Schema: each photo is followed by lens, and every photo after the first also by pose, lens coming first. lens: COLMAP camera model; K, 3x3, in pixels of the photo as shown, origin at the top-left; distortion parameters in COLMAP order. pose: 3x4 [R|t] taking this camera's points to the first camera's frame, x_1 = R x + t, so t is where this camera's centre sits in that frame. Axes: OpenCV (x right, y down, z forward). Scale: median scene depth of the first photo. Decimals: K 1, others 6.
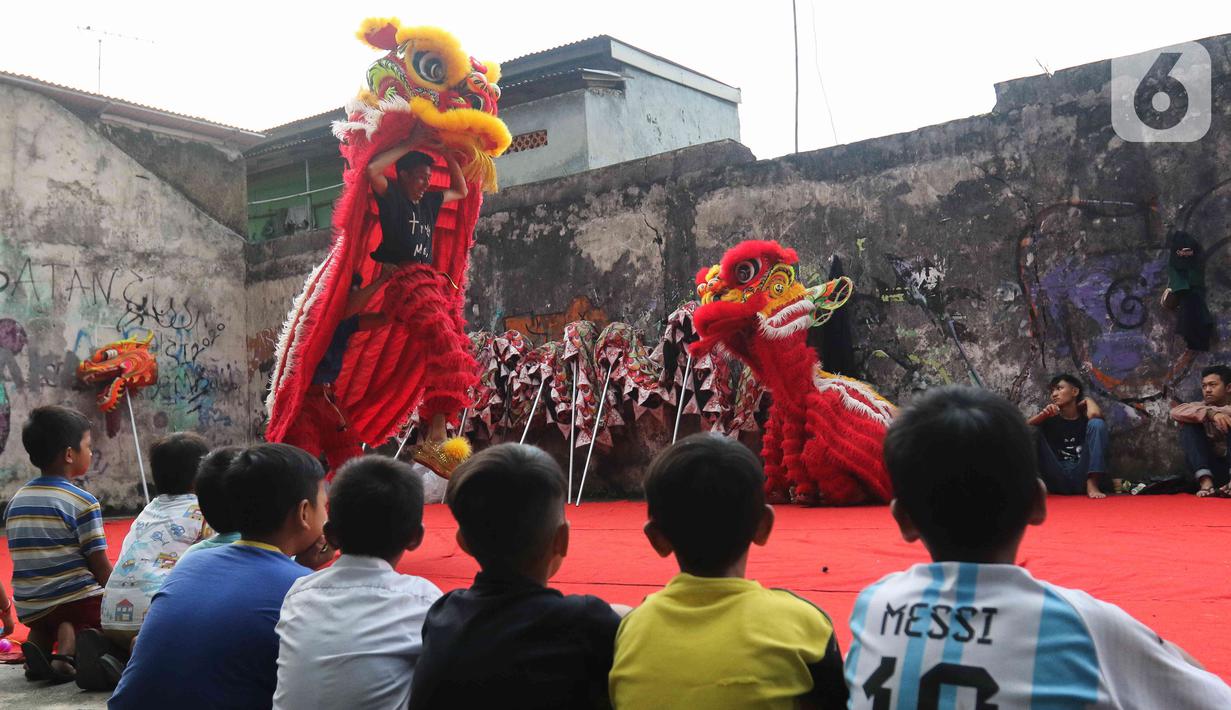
lens RADIAL K [[1056.0, 0, 615.5], [0, 1056.0, 355.0], [0, 0, 1]] dist [-0.080759, 0.051320]
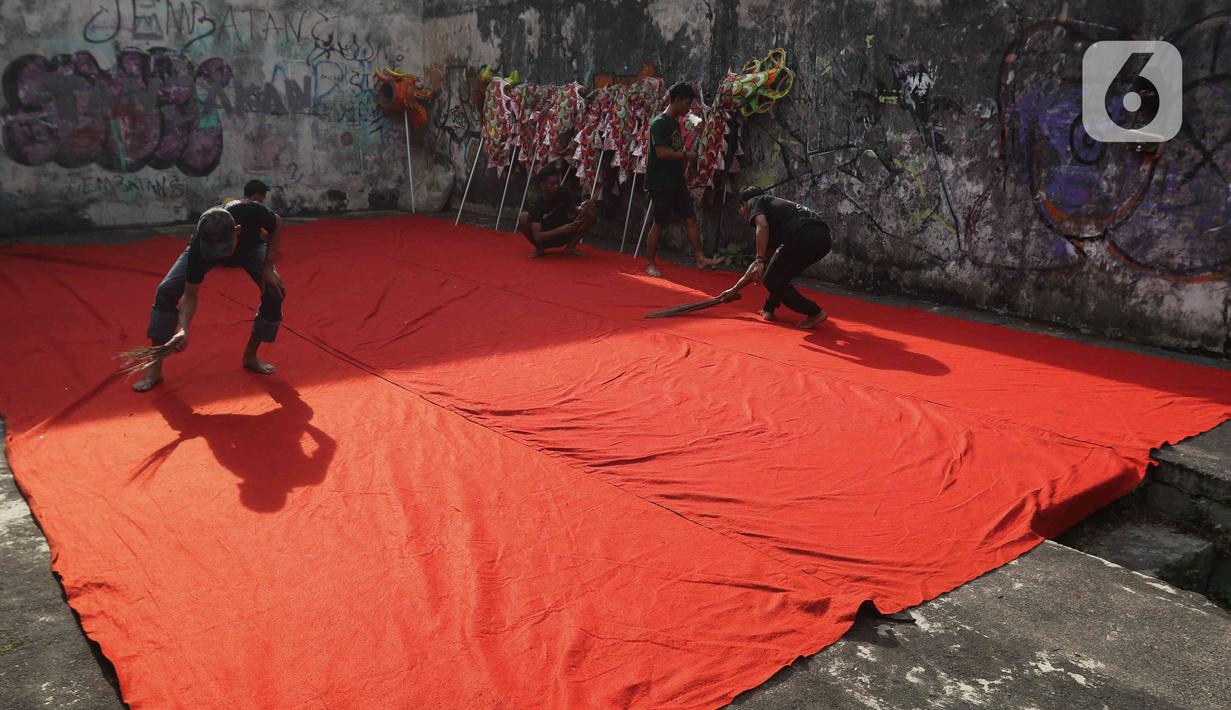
lens RADIAL K [[1017.8, 0, 611.7], [0, 1017.8, 343.1], [0, 0, 1]] dist [-0.086130, 0.047081]
pose [[0.939851, 0.138944, -0.312049, 0.342276], [-0.035619, 0.948418, 0.315016, -0.125552], [0.339722, -0.284953, 0.896321, -0.025418]]
